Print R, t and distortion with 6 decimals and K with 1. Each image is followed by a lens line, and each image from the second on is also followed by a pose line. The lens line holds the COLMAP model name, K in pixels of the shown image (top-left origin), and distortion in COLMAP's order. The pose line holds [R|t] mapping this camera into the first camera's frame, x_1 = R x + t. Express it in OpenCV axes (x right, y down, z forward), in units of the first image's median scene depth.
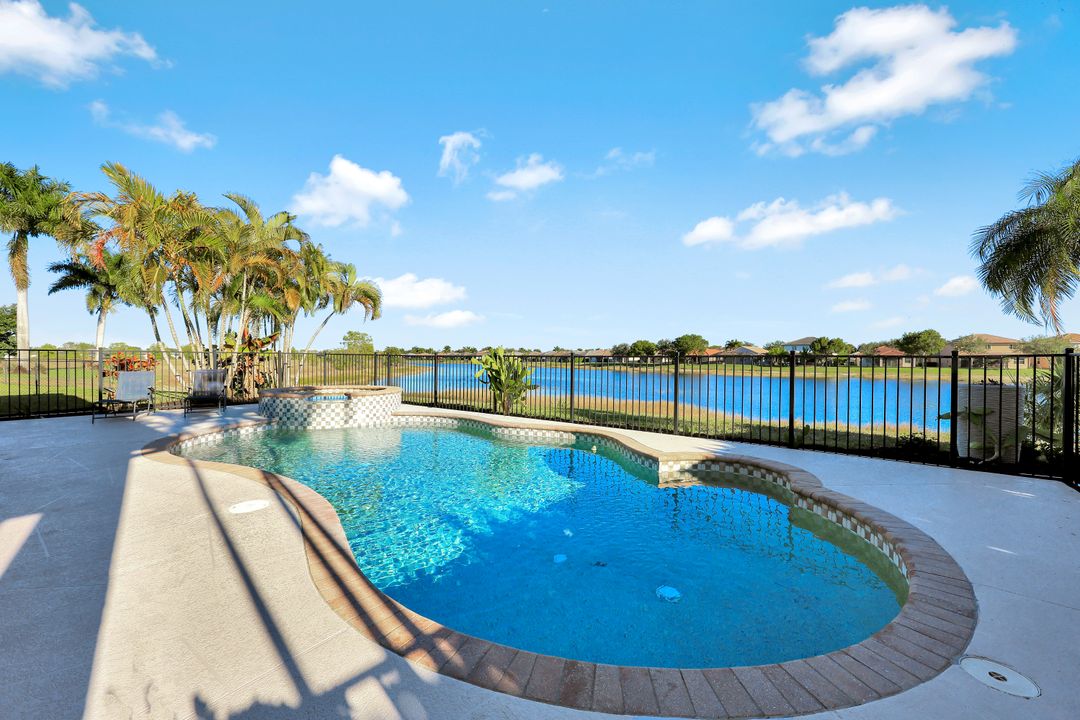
lens RADIAL K [[432.1, 0, 535.6], [0, 432.1, 360.7], [0, 0, 1]] dist [-0.000619, -0.000147]
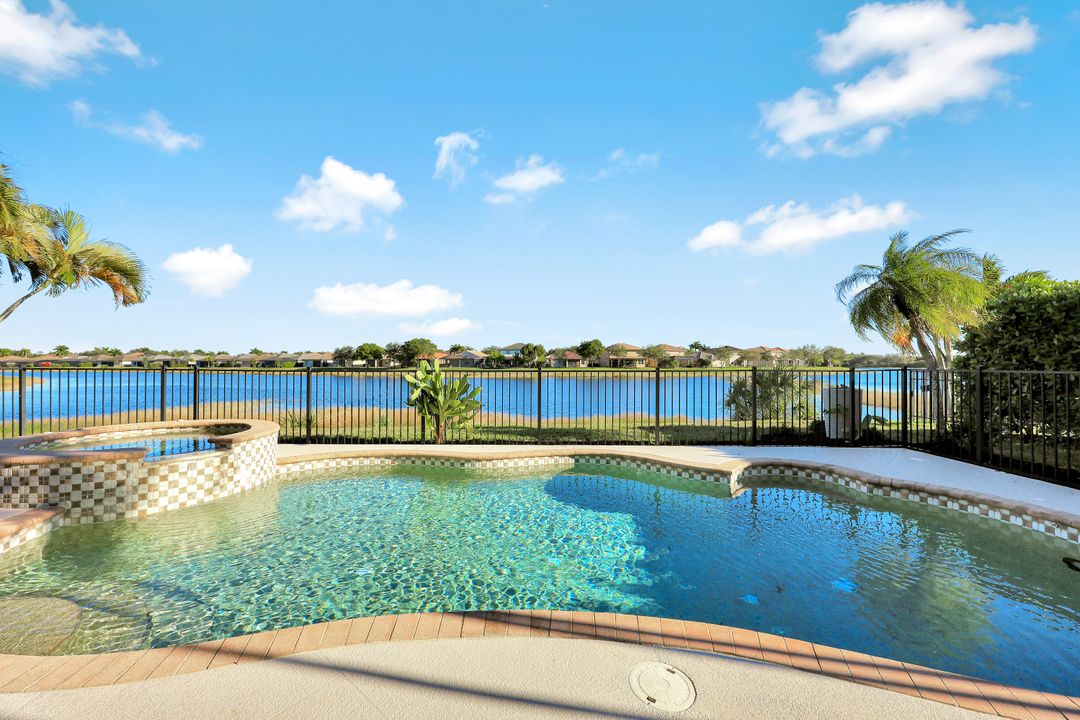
lens RADIAL K [[436.2, 0, 537.2], [0, 436.2, 359.9], [0, 0, 1]] dist [0.001397, -0.000068]
pose [[0.809289, -0.003895, 0.587397, -0.334722], [0.009600, 0.999932, -0.006596, -0.019377], [-0.587332, 0.010977, 0.809272, 0.198646]]
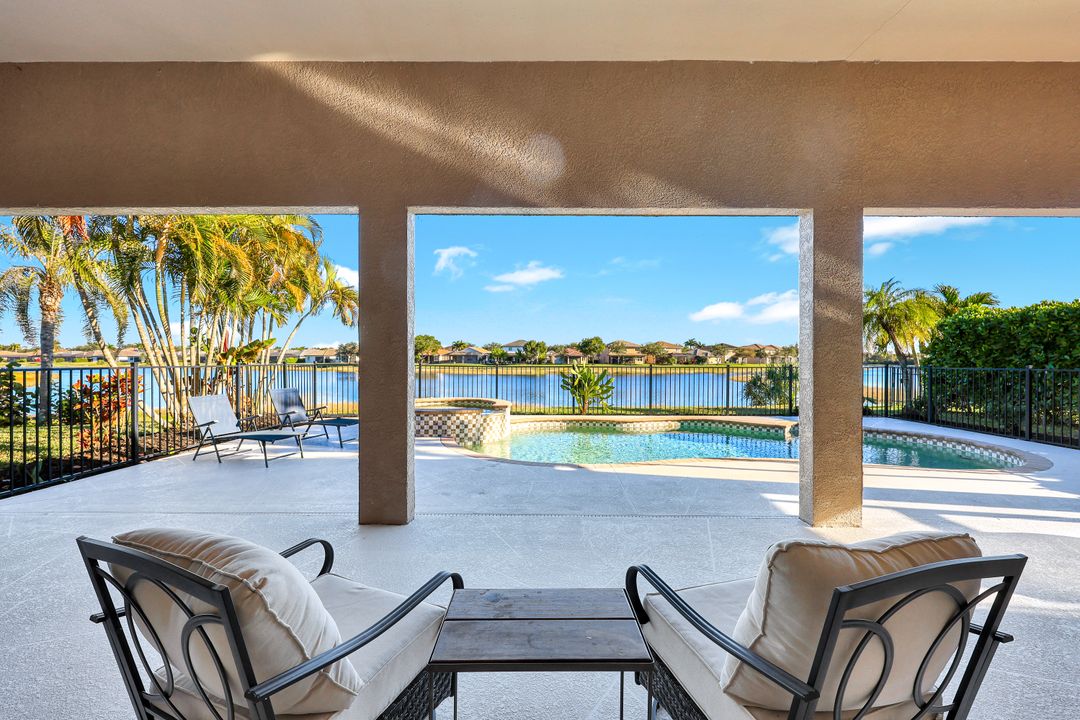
lens RADIAL K [[434.5, 0, 539.7], [0, 434.5, 358.7], [0, 0, 1]] dist [0.000614, -0.000606]
pose [[0.799169, -0.005031, 0.601085, -0.759715], [0.006855, 0.999976, -0.000744, -0.027628], [-0.601067, 0.004715, 0.799185, 0.081380]]
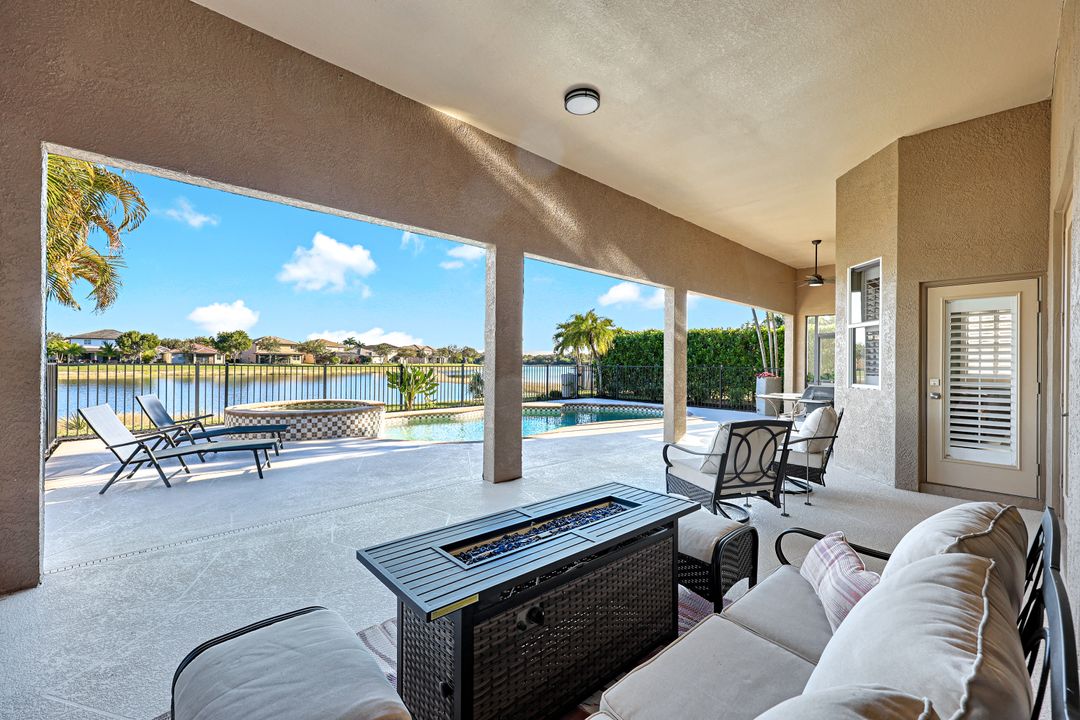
lens RADIAL K [[445.4, 0, 540.0], [0, 445.4, 360.0], [0, 0, 1]] dist [0.001256, 0.000166]
pose [[0.179318, -0.003853, 0.983784, -1.088141], [-0.002748, 0.999986, 0.004417, -0.030151], [-0.983787, -0.003496, 0.179305, 0.290866]]
